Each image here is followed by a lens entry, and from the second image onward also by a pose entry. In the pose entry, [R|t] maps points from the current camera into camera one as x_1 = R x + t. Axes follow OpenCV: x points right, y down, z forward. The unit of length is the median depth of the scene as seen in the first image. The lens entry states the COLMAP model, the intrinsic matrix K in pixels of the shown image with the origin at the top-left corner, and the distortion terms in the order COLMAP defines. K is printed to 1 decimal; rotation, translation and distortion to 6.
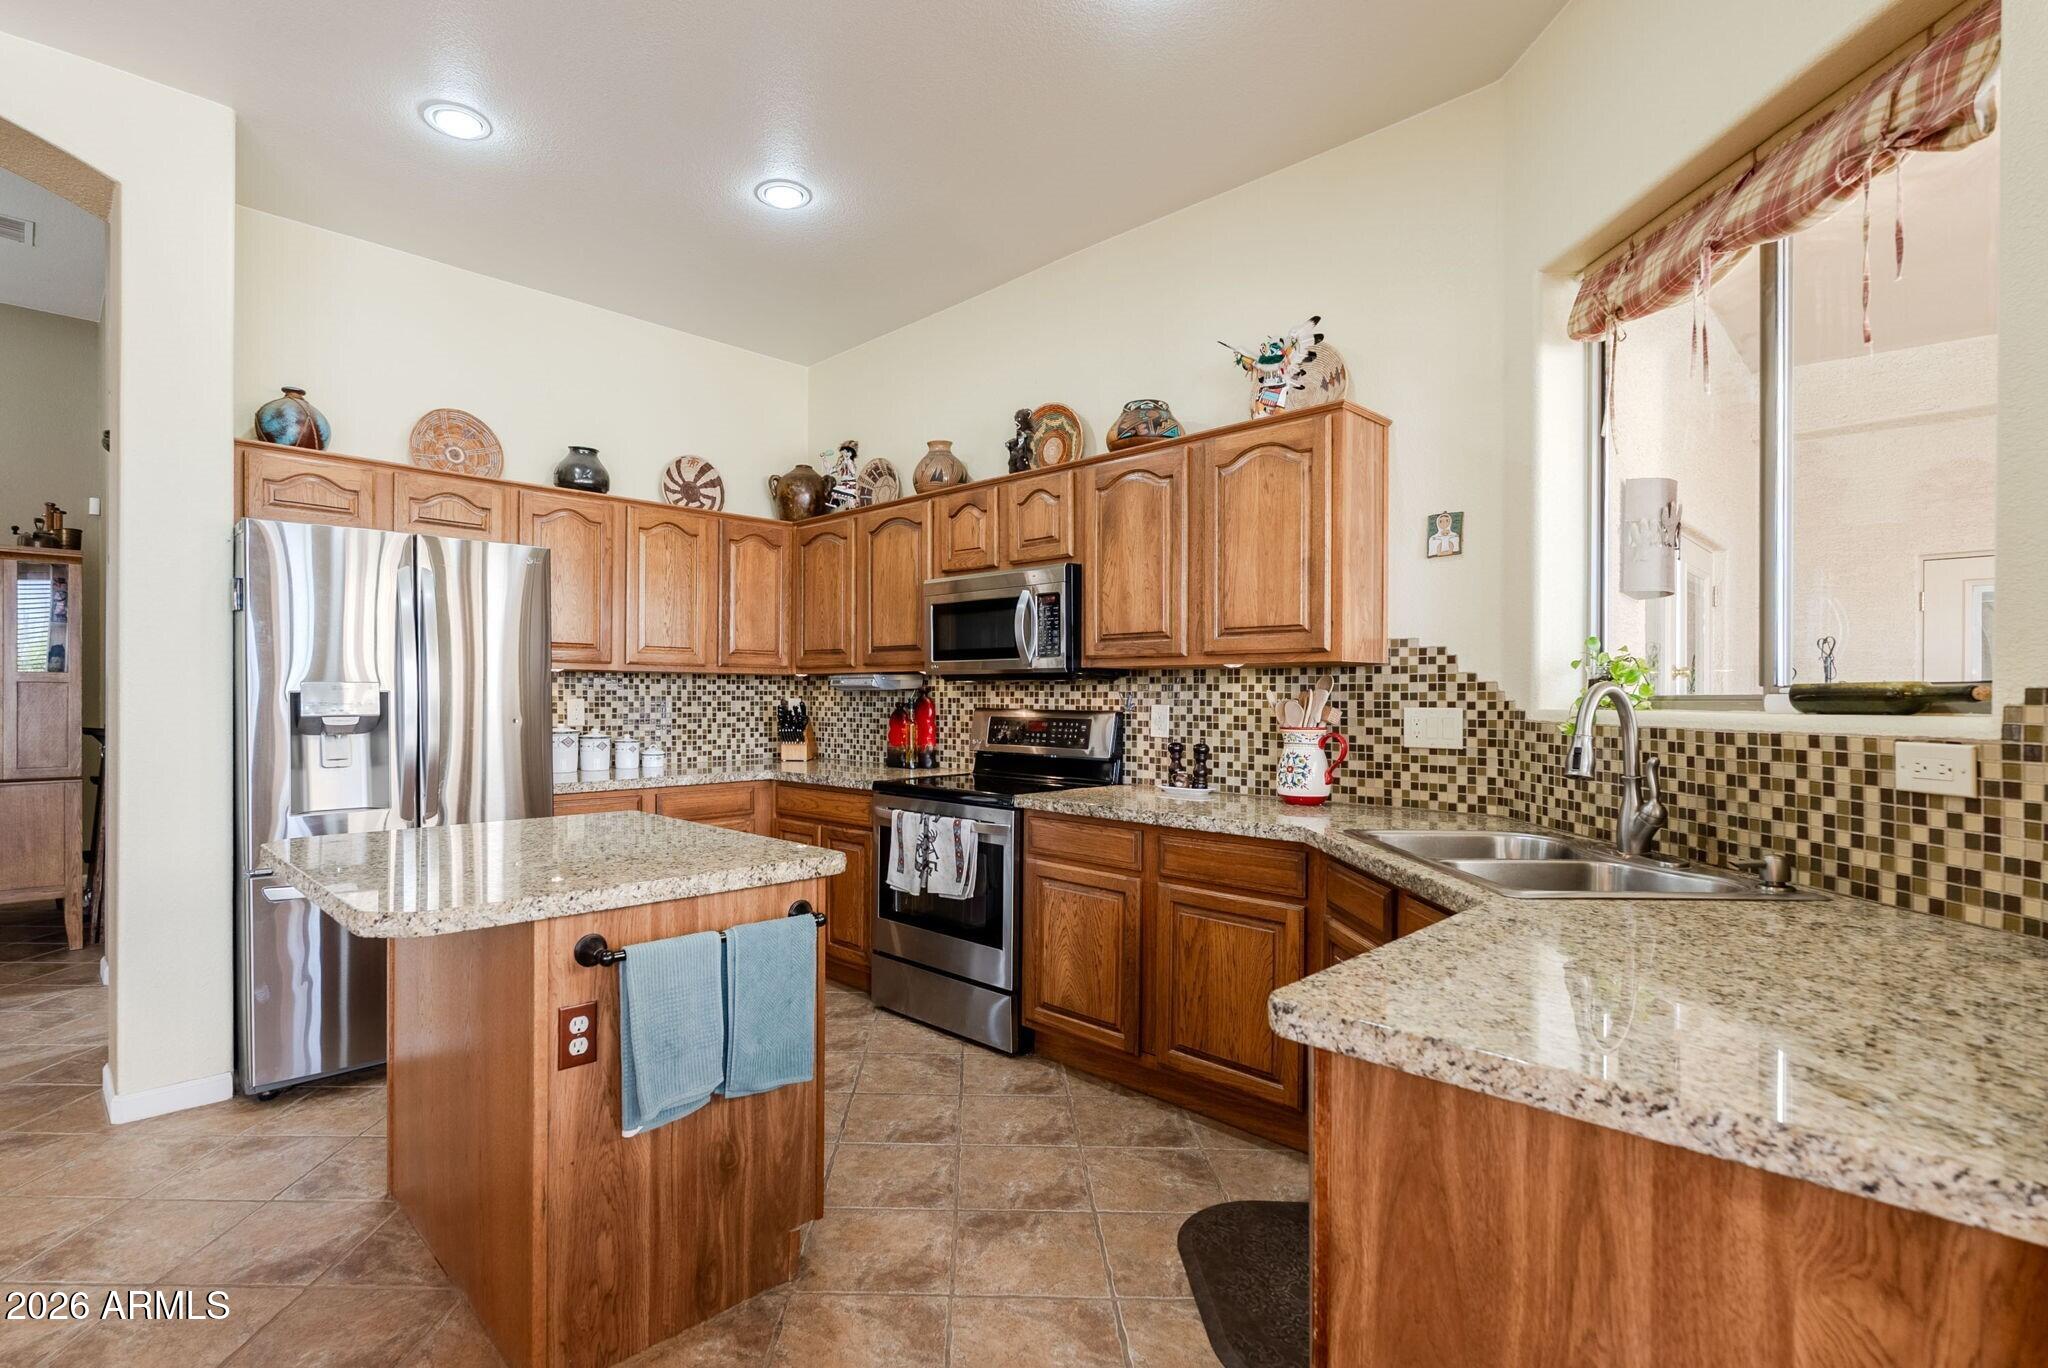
lens RADIAL K [[977.2, 0, 973.7], [0, 977.2, 693.5], [0, 0, 1]] dist [0.001216, 0.000436]
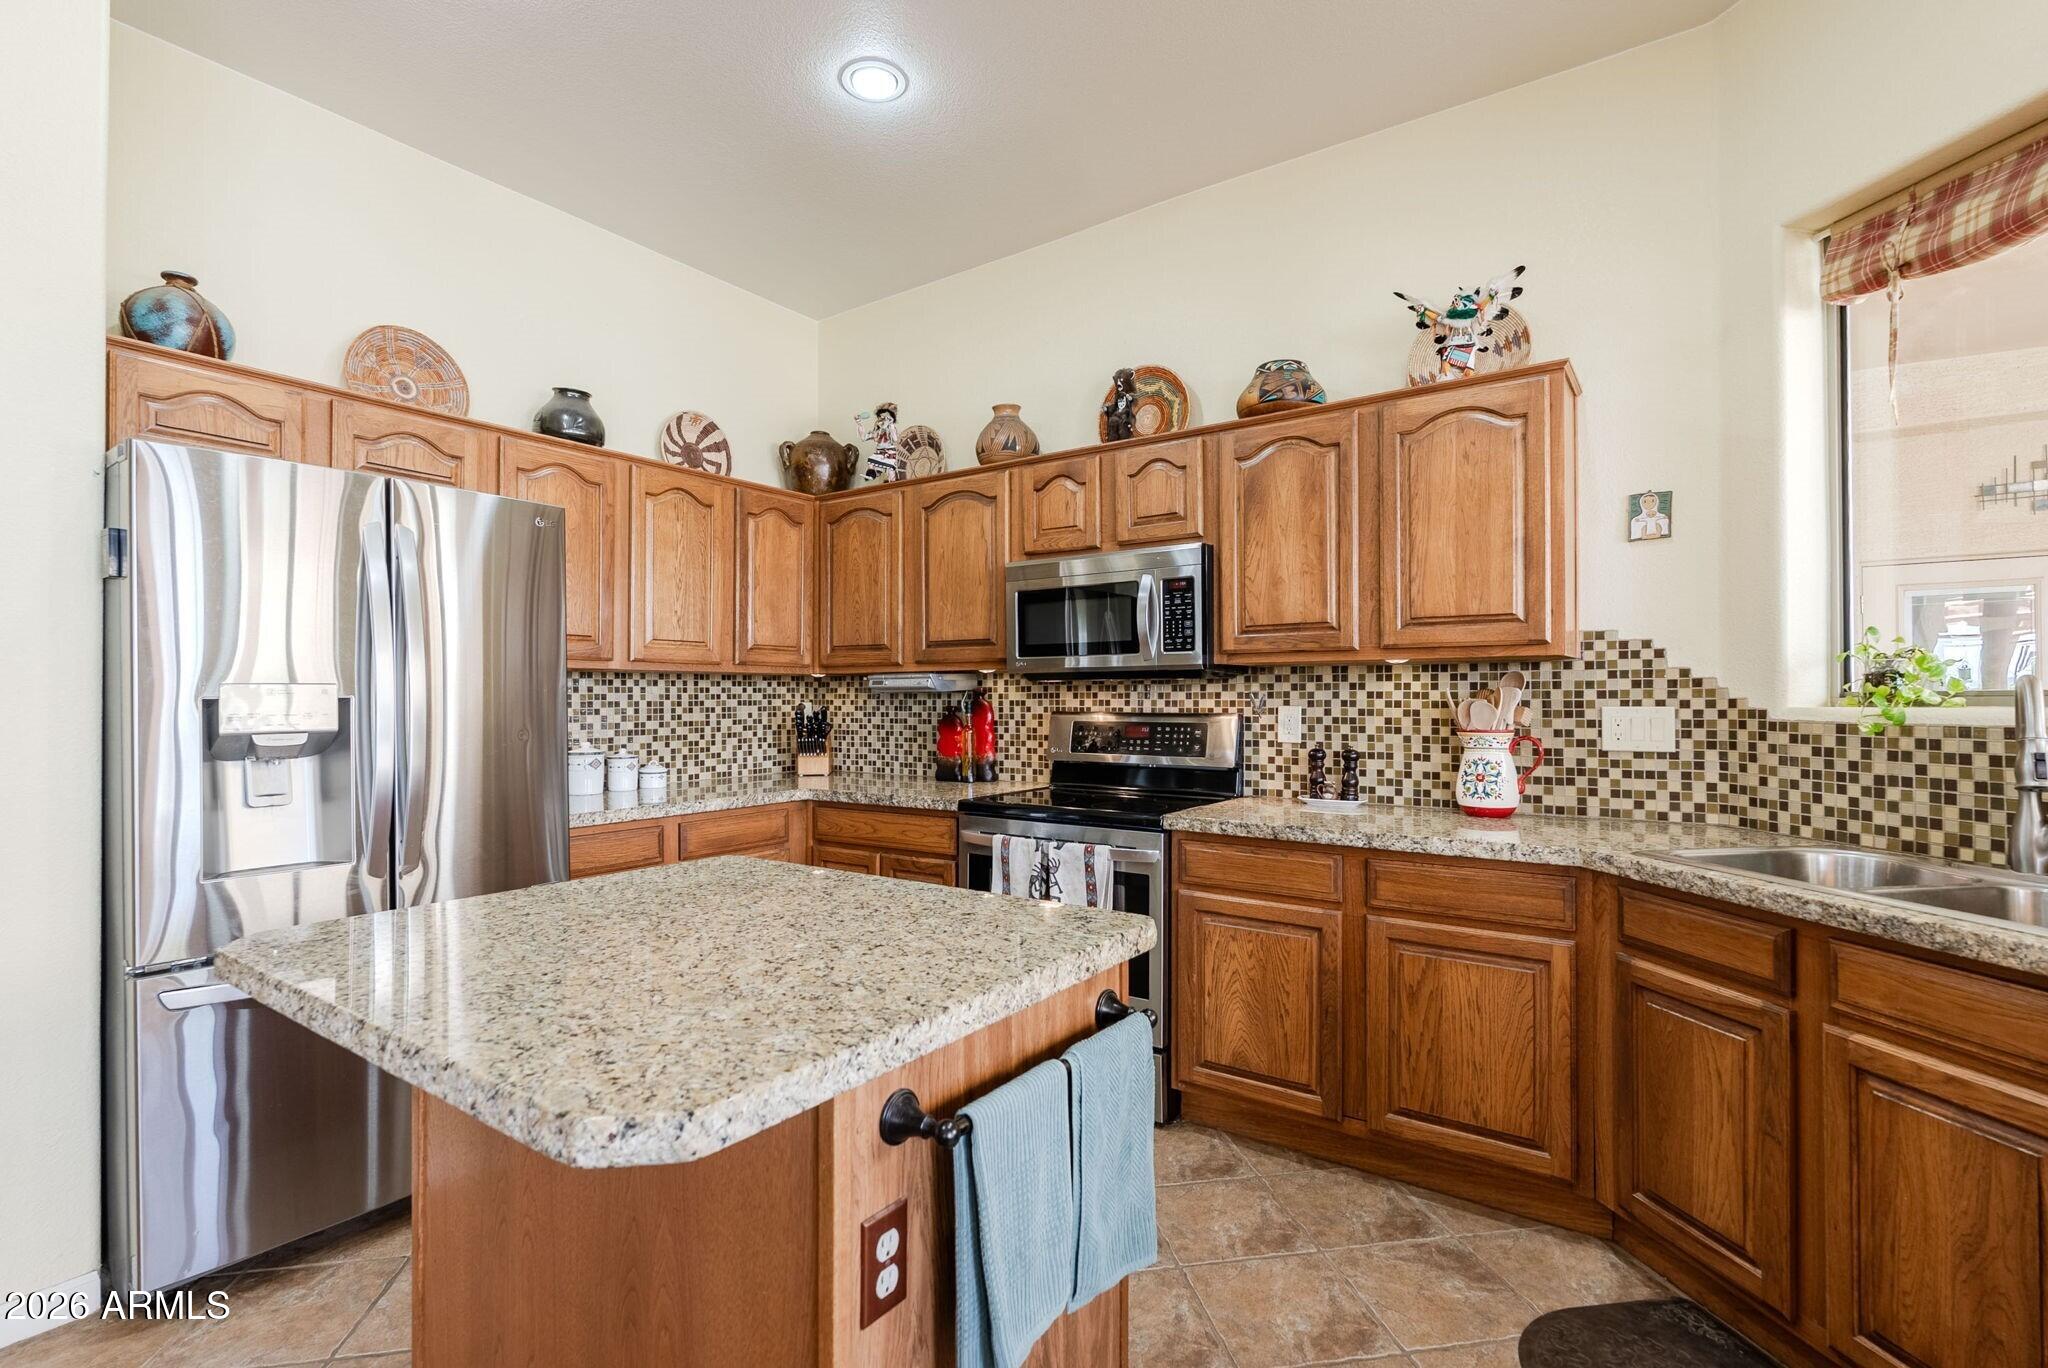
lens RADIAL K [[952.6, 0, 1024.0], [0, 952.6, 684.0], [0, 0, 1]] dist [-0.000174, 0.000133]
pose [[0.982875, -0.004373, 0.184223, -0.191157], [0.006716, 0.999904, -0.012096, 0.000343], [-0.184152, 0.013127, 0.982810, 0.179986]]
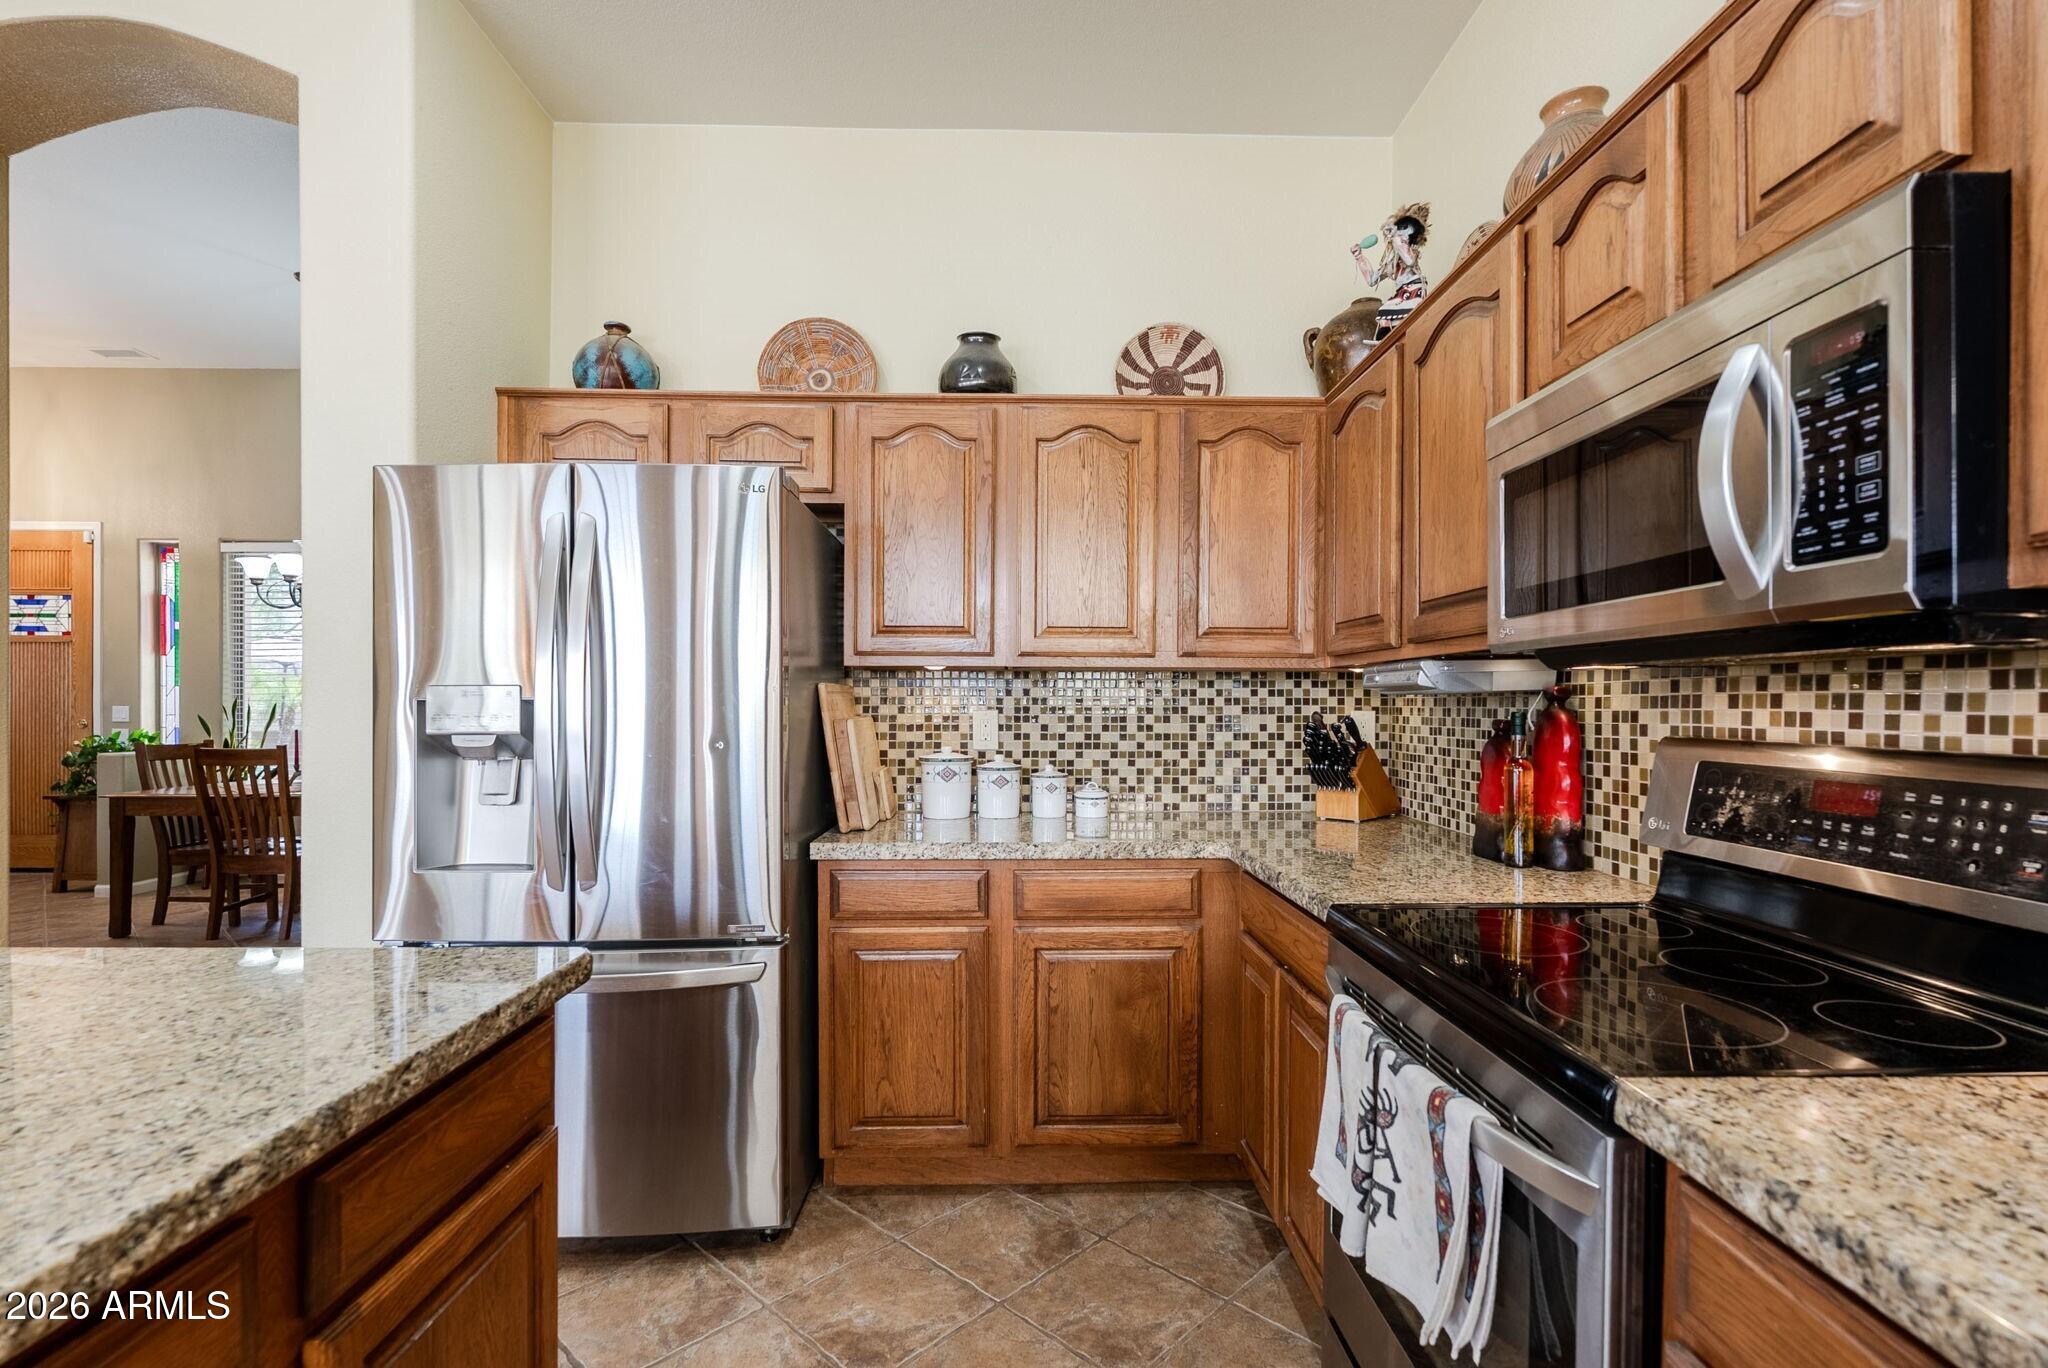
lens RADIAL K [[944.8, 0, 1052.7], [0, 944.8, 709.9], [0, 0, 1]] dist [-0.001985, -0.000091]
pose [[0.728342, 0.002614, -0.685208, 0.088144], [0.000735, 0.999989, 0.004596, 0.002366], [0.685213, -0.003851, 0.728333, 0.596087]]
